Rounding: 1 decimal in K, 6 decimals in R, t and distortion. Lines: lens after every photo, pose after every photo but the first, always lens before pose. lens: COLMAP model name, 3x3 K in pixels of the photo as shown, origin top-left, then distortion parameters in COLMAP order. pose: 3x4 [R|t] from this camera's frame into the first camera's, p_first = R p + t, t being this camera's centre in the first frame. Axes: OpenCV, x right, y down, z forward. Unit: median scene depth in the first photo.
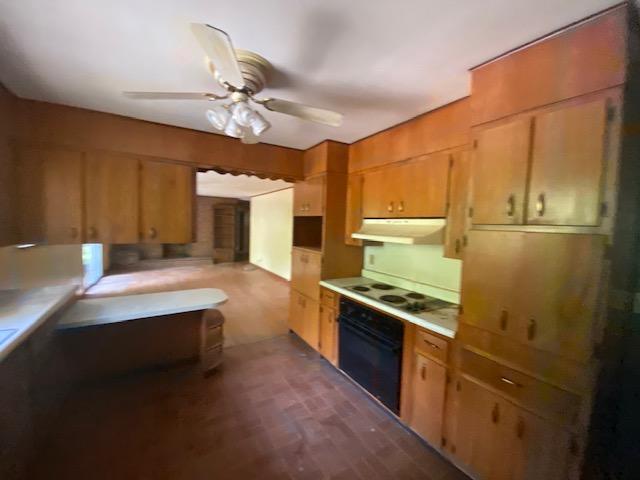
lens RADIAL K [[256.9, 0, 320.0], [0, 256.9, 240.0], [0, 0, 1]] dist [0.000098, -0.014601]
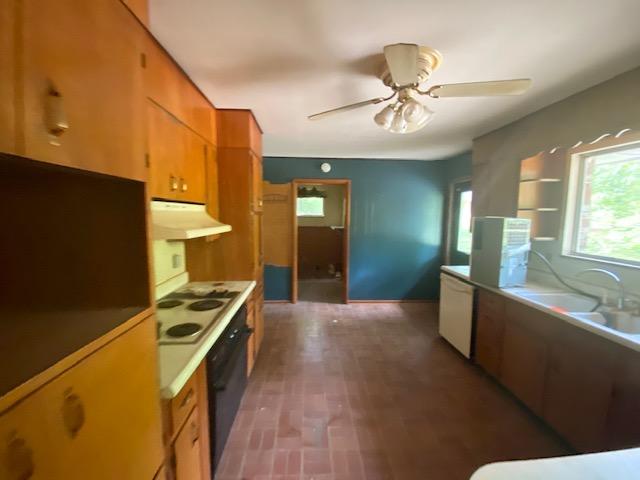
lens RADIAL K [[256.9, 0, 320.0], [0, 256.9, 240.0], [0, 0, 1]] dist [0.000098, -0.014601]
pose [[-0.876862, -0.084599, 0.473239, -0.427345], [-0.004285, 0.985731, 0.168275, -0.117307], [-0.480722, 0.145527, -0.864713, 1.648146]]
